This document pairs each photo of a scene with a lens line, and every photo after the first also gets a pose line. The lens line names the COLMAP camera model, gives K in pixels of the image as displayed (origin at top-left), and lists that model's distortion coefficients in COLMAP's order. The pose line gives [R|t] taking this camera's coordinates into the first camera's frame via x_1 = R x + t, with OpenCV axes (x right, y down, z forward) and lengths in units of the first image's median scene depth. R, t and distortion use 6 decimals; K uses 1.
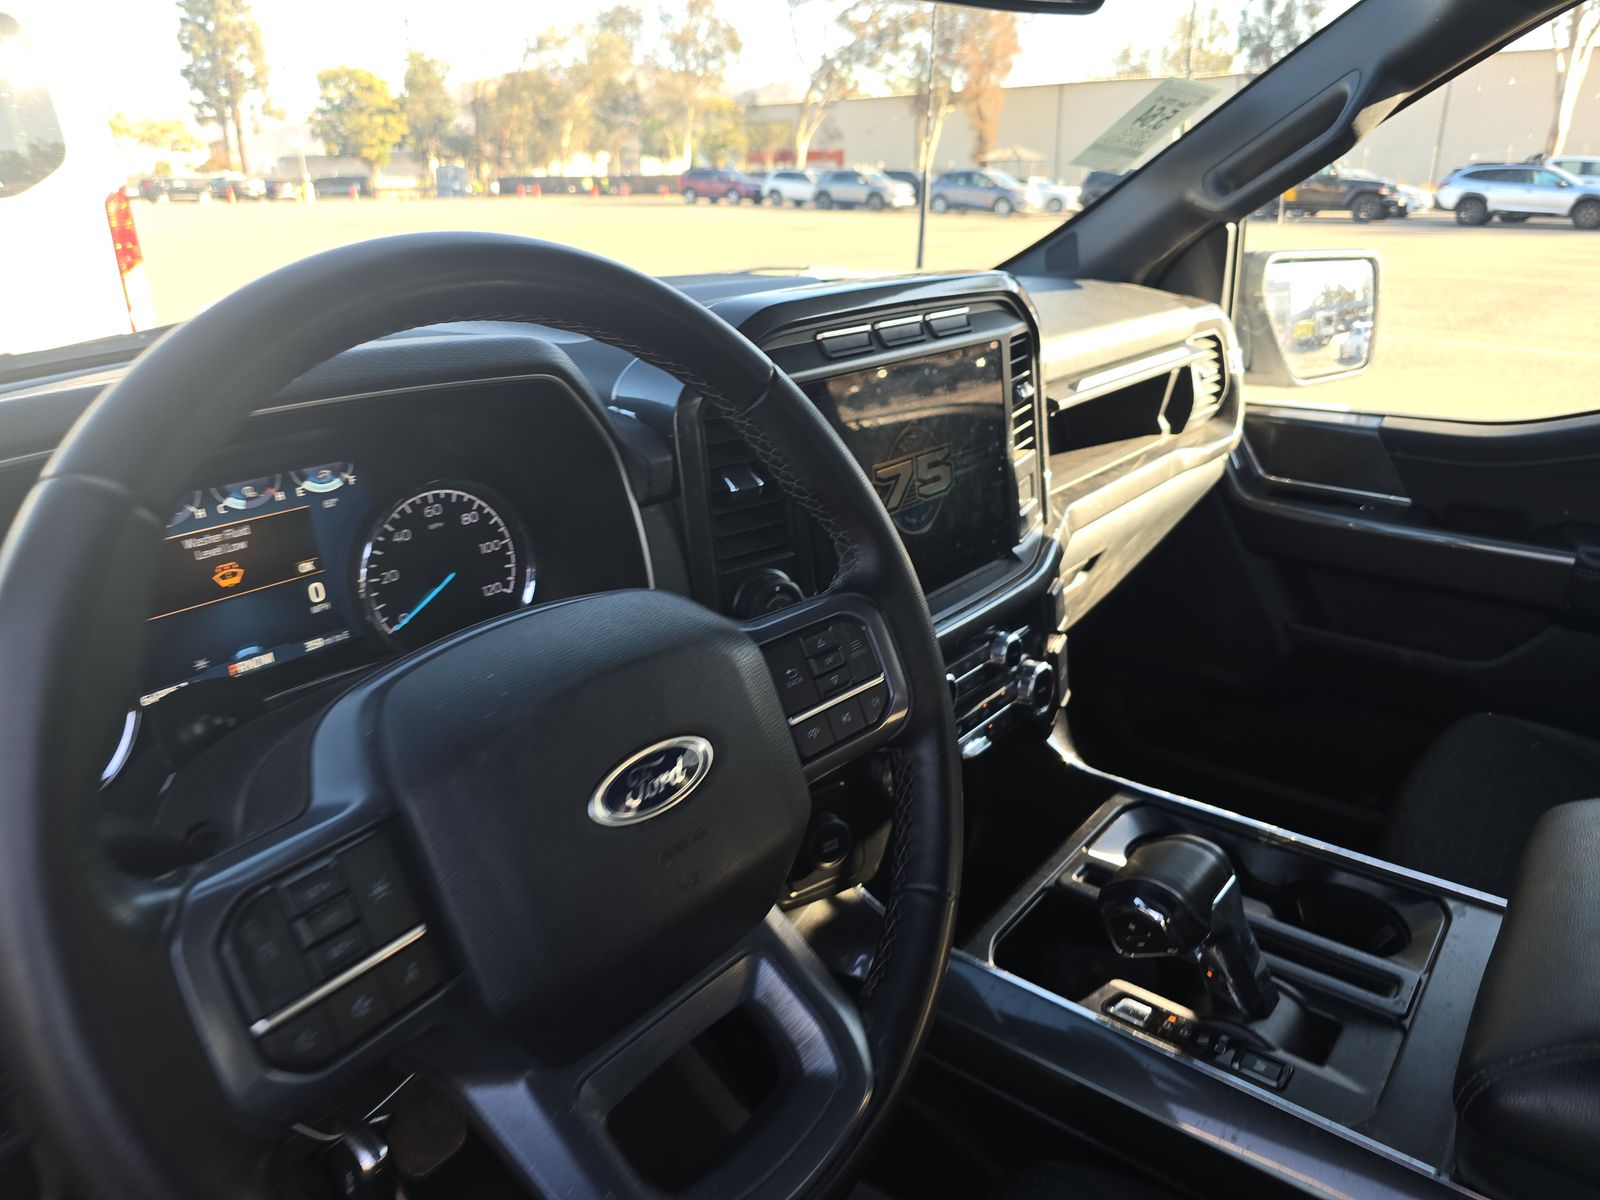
lens RADIAL K [[1092.7, 0, 788.0], [0, 1092.7, 591.1], [0, 0, 1]] dist [0.031251, -0.044135]
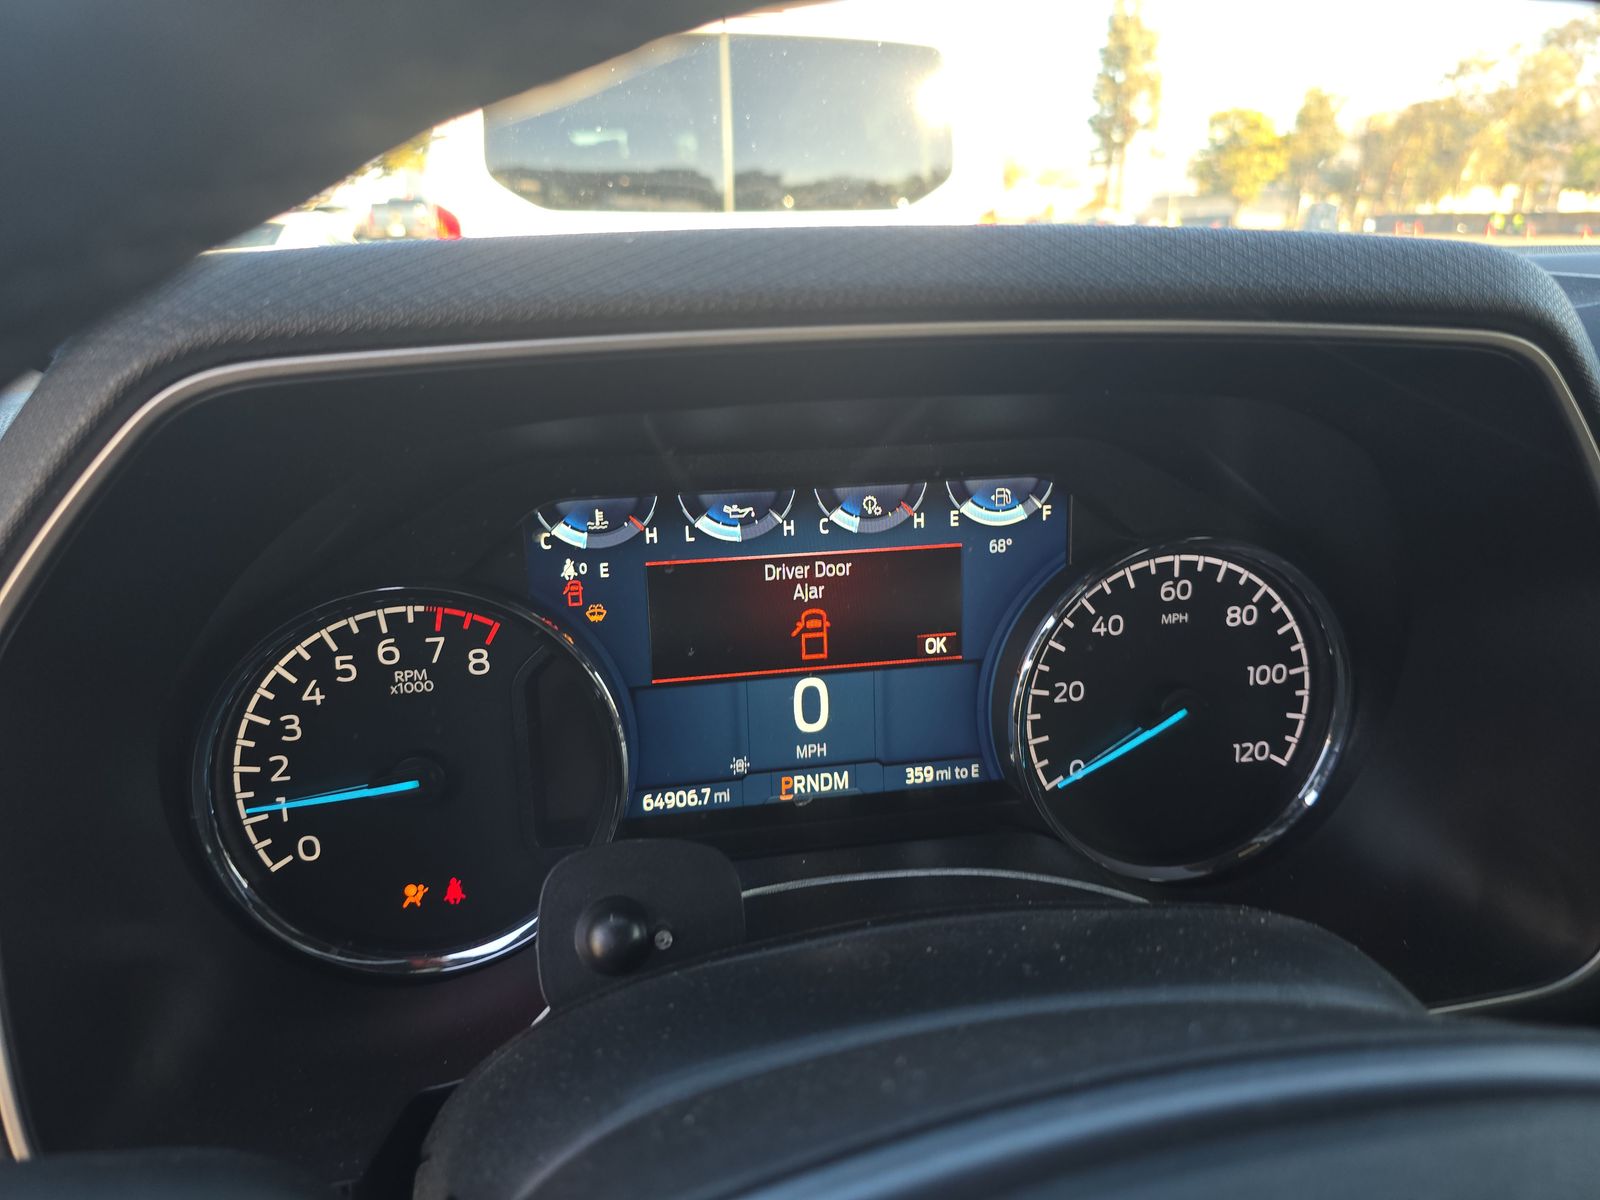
lens RADIAL K [[1092.7, 0, 788.0], [0, 1092.7, 591.1], [0, 0, 1]] dist [0.031251, -0.044135]
pose [[0.758585, 0.207223, -0.617744, -0.084264], [-0.226271, 0.972857, 0.048487, -0.035435], [0.611024, 0.102996, 0.784883, 0.286892]]
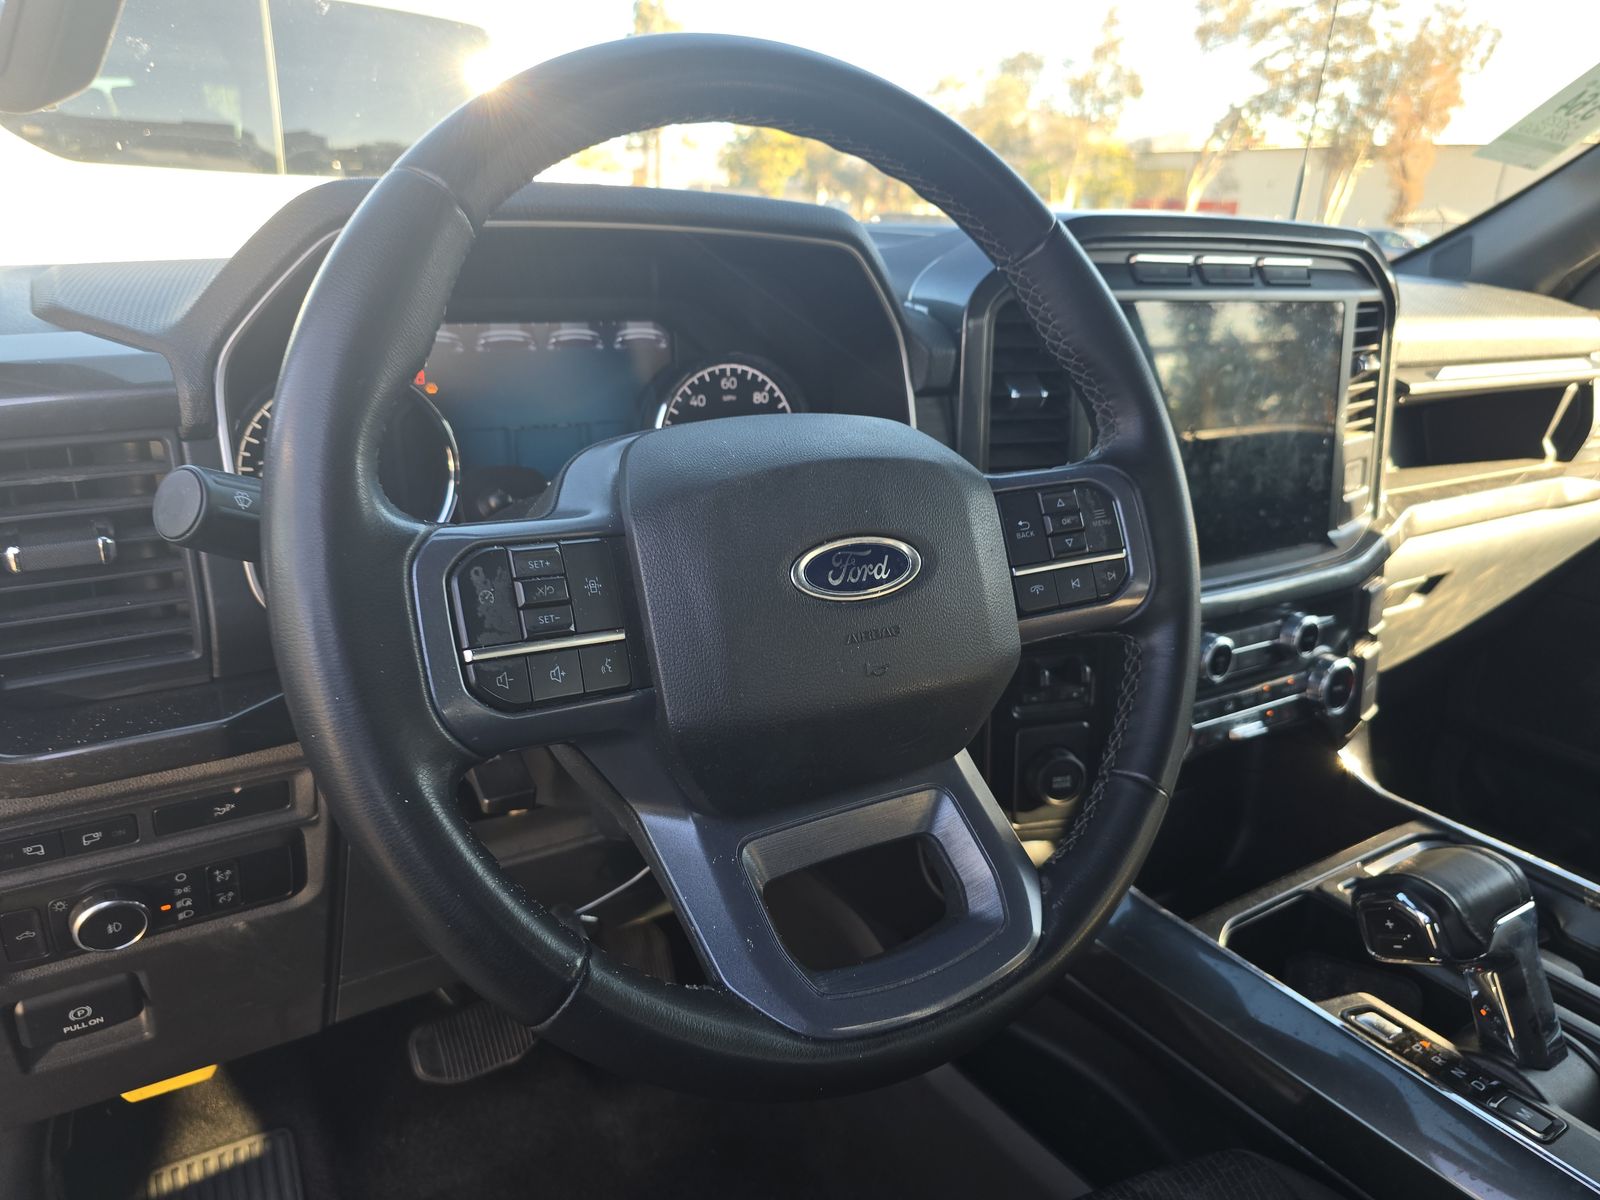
lens RADIAL K [[1092.7, 0, 788.0], [0, 1092.7, 591.1], [0, 0, 1]] dist [0.031251, -0.044135]
pose [[0.947610, 0.148699, -0.282709, 0.041033], [-0.157807, 0.987423, -0.009589, 0.081483], [0.277727, 0.053700, 0.959158, -0.001184]]
